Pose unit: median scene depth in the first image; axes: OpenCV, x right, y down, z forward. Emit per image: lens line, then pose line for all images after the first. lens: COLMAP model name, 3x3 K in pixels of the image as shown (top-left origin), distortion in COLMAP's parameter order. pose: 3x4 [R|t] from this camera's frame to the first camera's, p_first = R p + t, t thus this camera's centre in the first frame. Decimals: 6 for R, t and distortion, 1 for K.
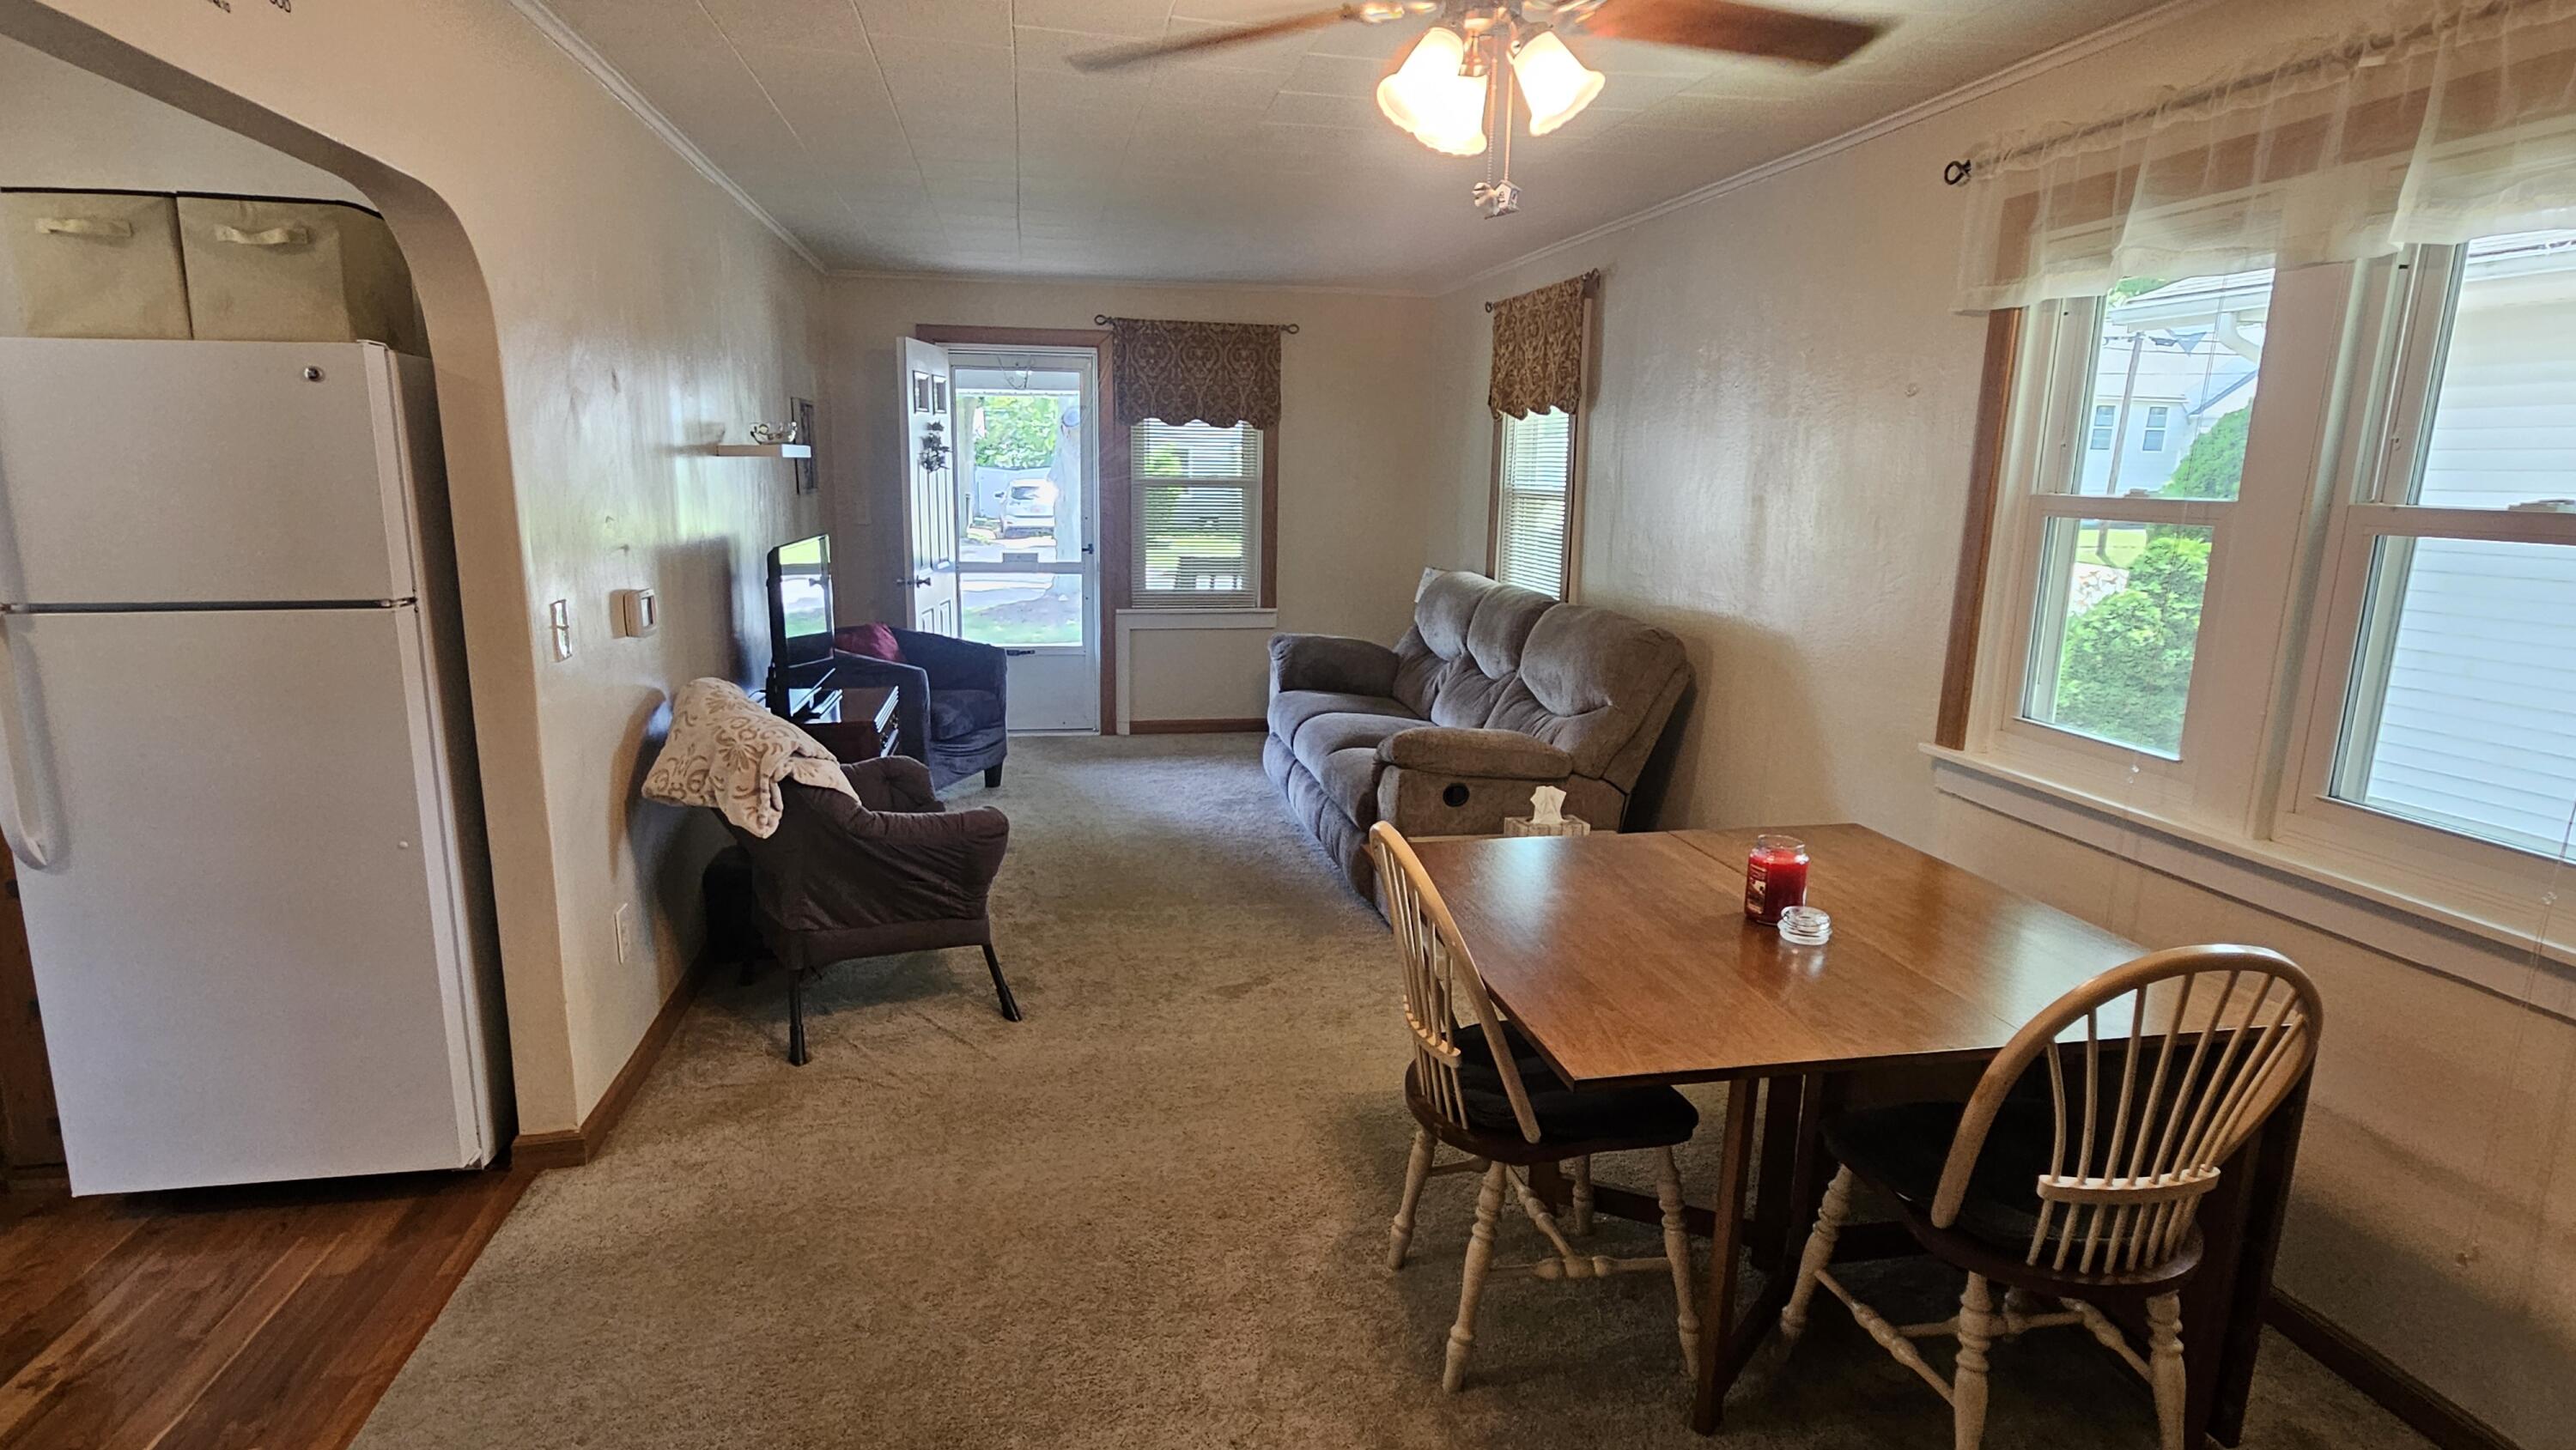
lens RADIAL K [[1309.2, 0, 1248.8], [0, 1309.2, 731.0], [0, 0, 1]] dist [0.003816, -0.000420]
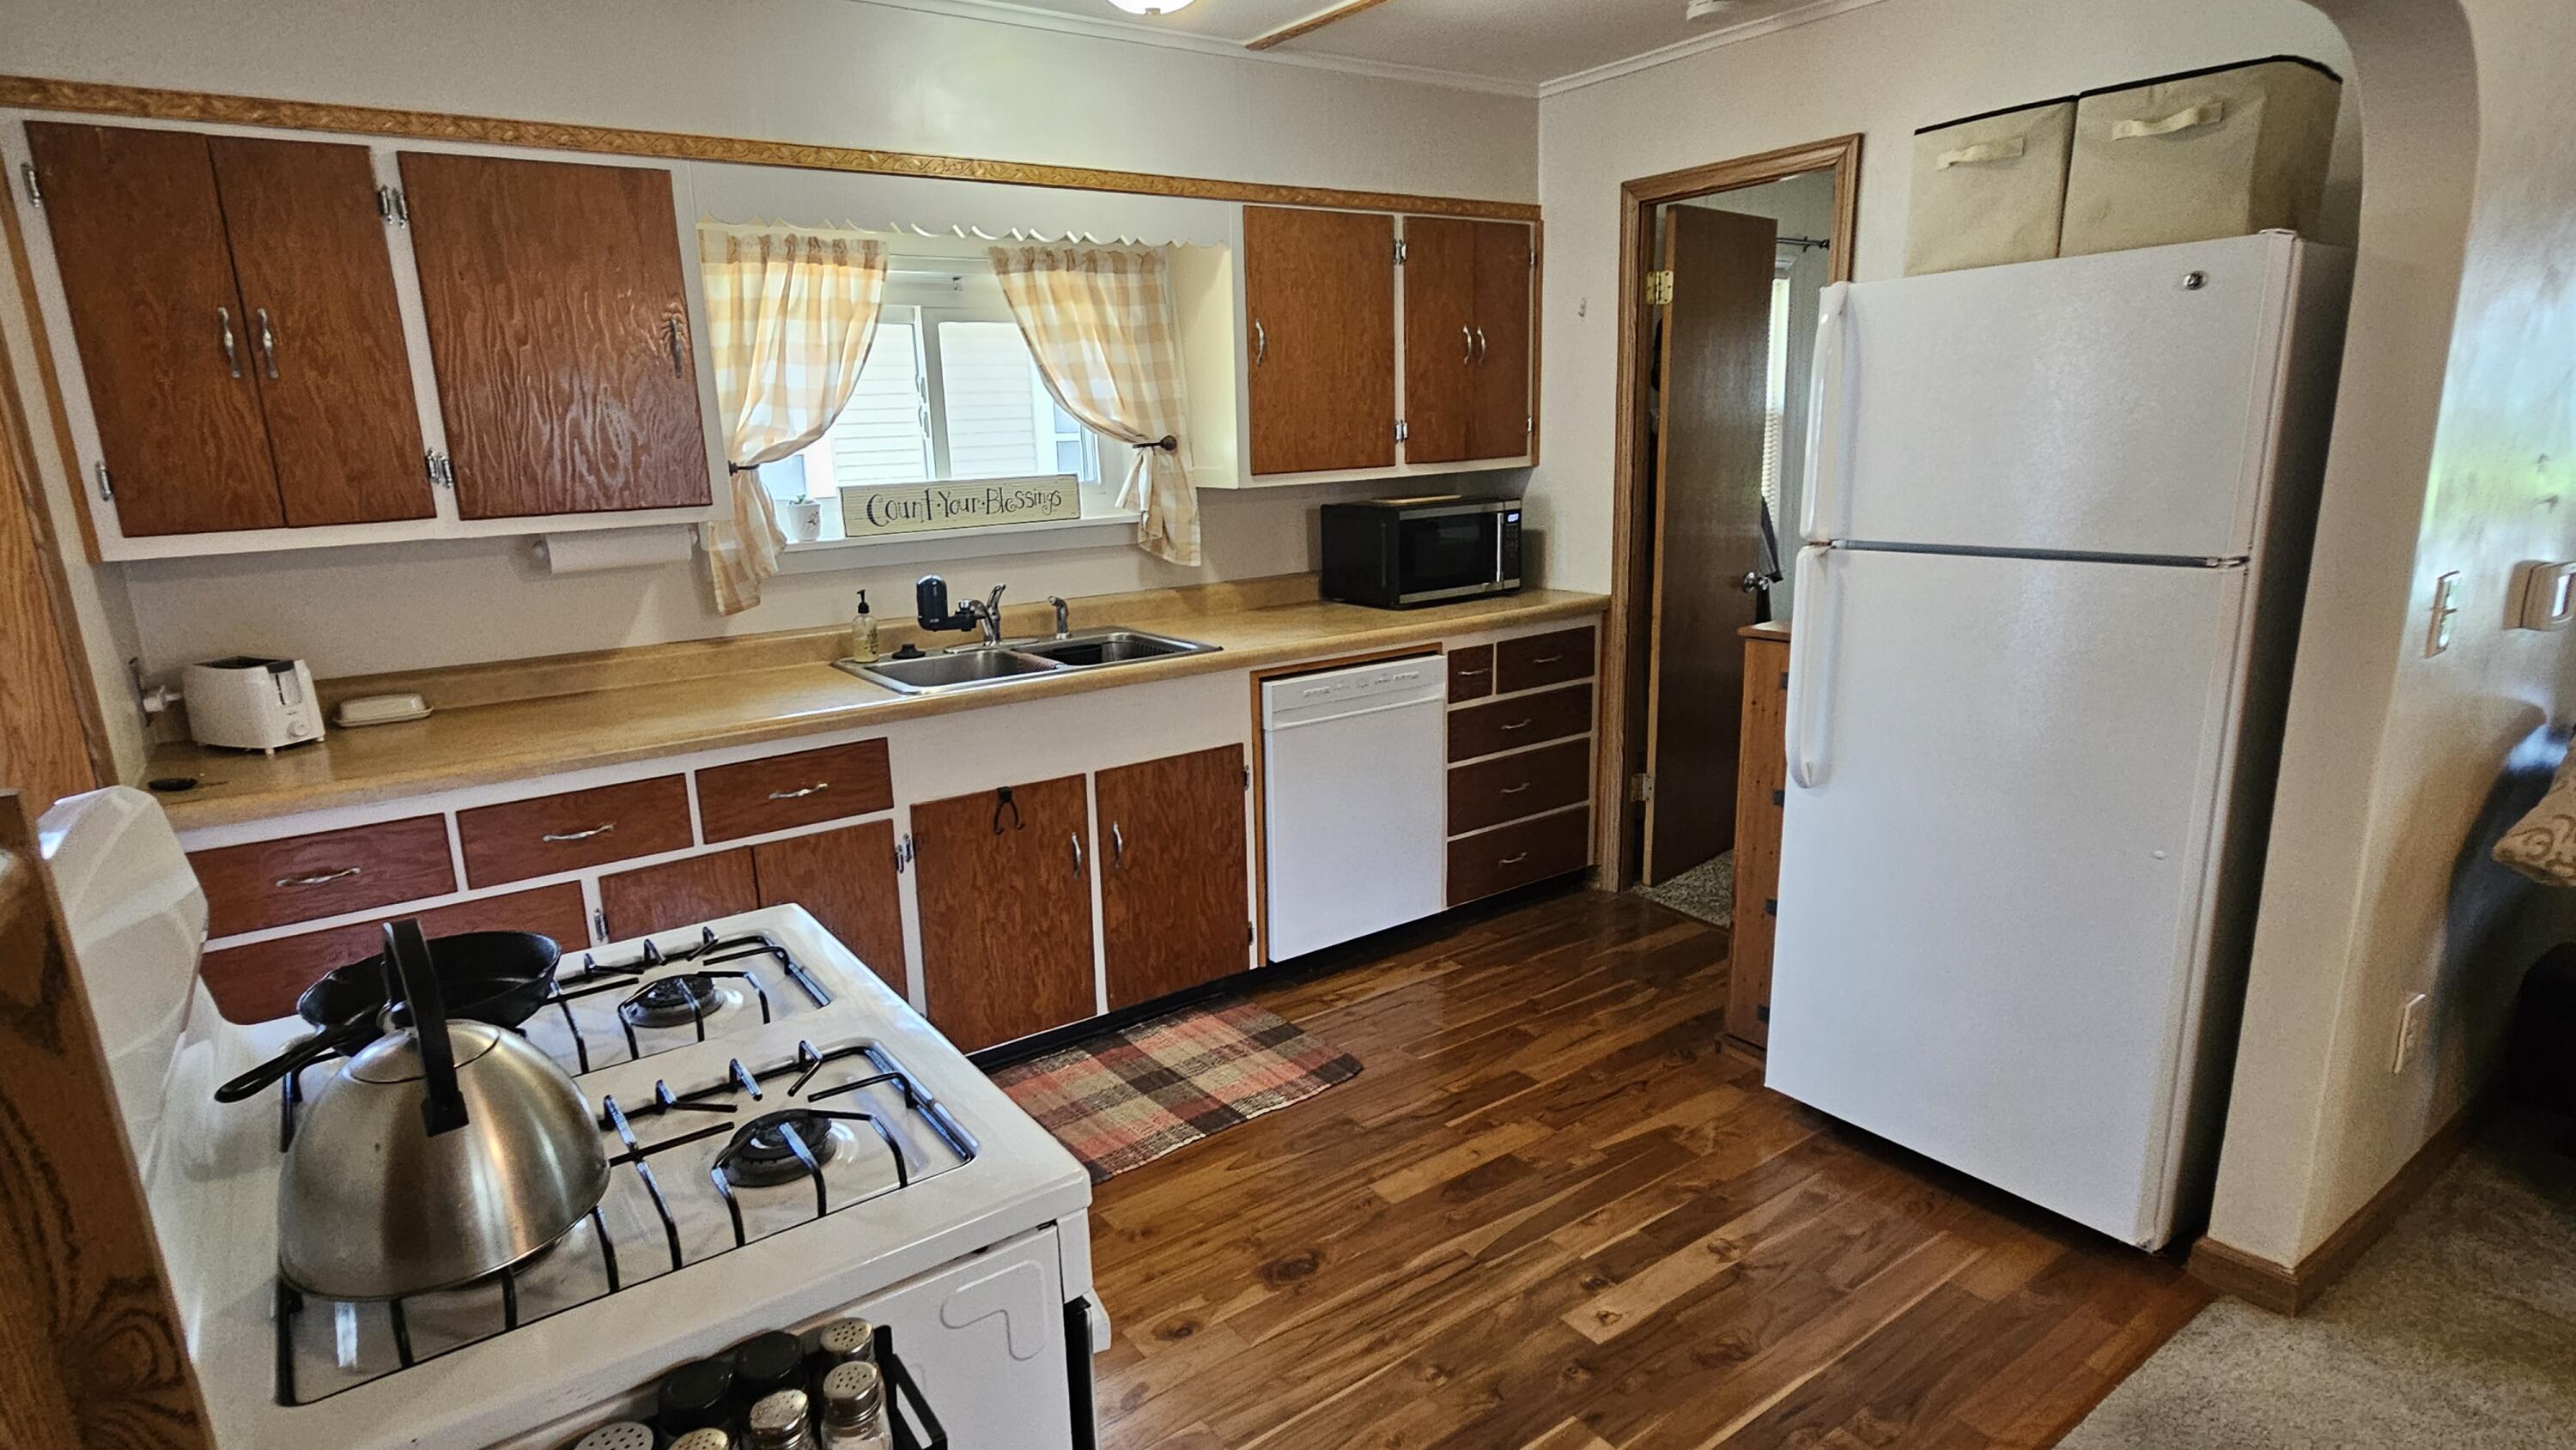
lens RADIAL K [[1309.2, 0, 1248.8], [0, 1309.2, 731.0], [0, 0, 1]] dist [0.003816, -0.000420]
pose [[0.428412, 0.181253, -0.885218, -0.176375], [-0.148422, 0.980484, 0.128928, -0.010990], [0.891310, 0.076152, 0.446953, 0.115034]]
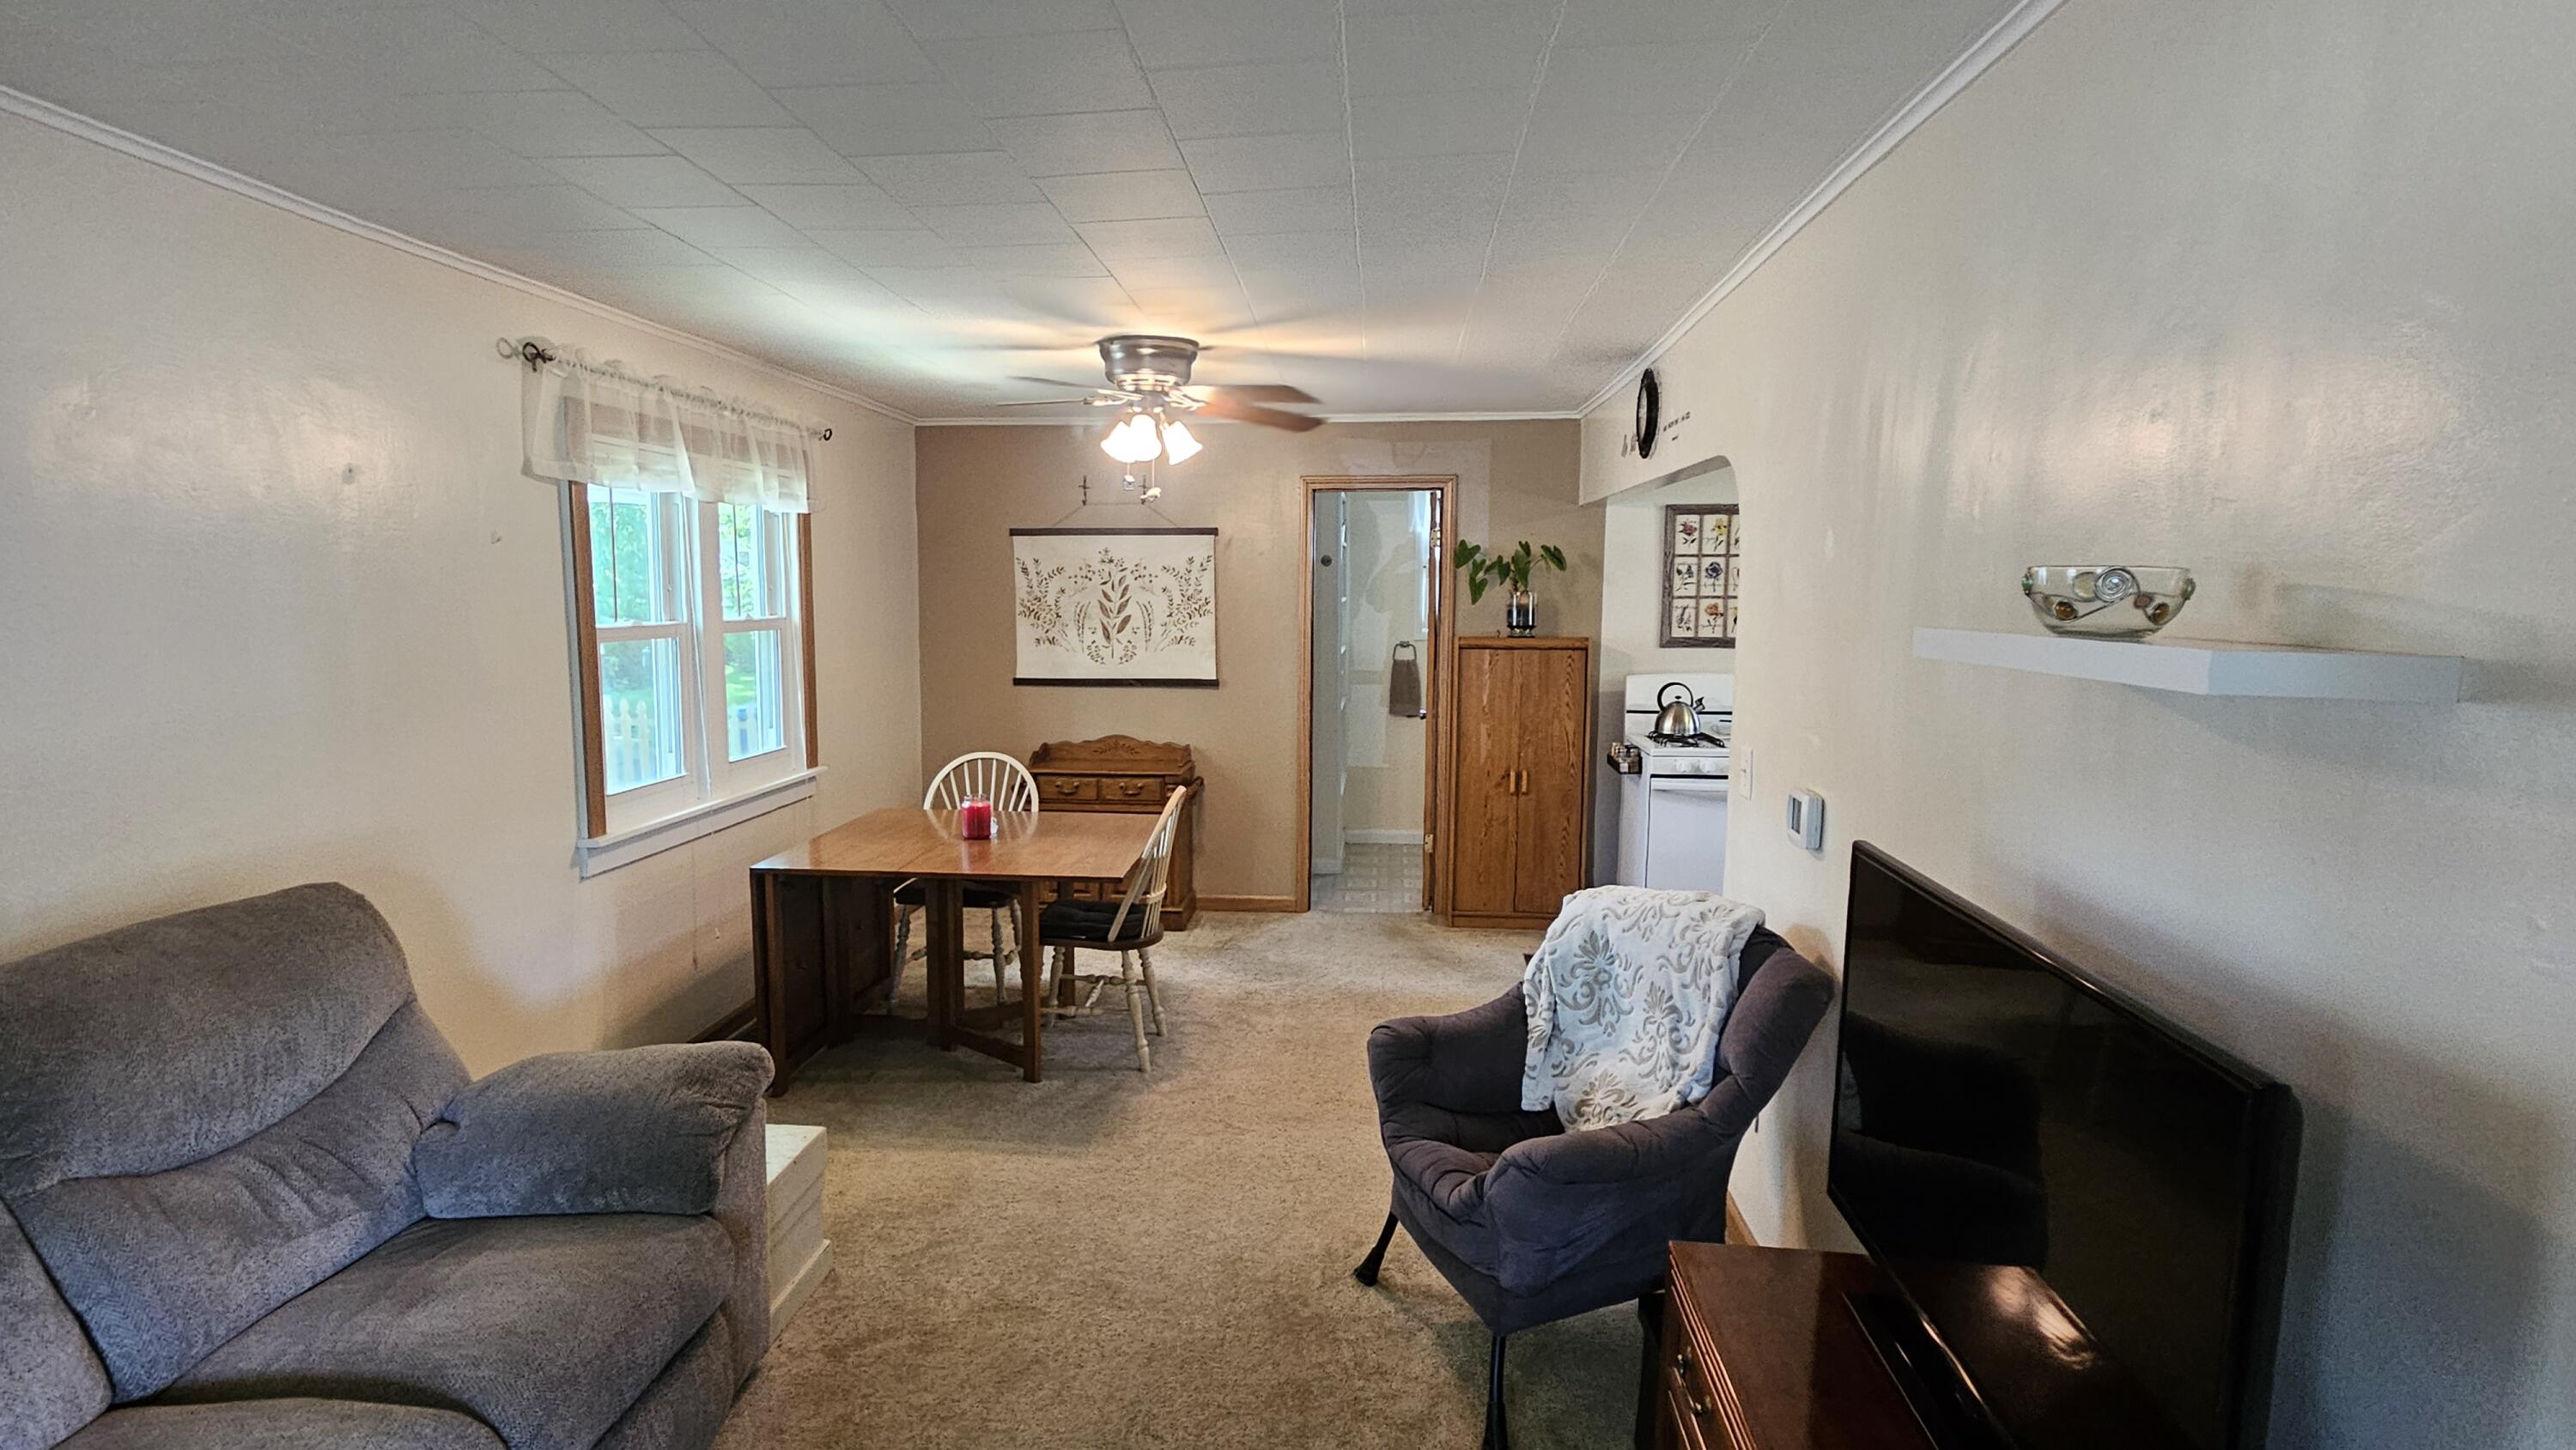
lens RADIAL K [[1309.2, 0, 1248.8], [0, 1309.2, 731.0], [0, 0, 1]] dist [0.003816, -0.000420]
pose [[-0.961253, -0.046319, 0.271750, -0.470599], [0.040714, 0.951119, 0.306130, -0.540500], [-0.272646, 0.305332, -0.912379, 2.420881]]
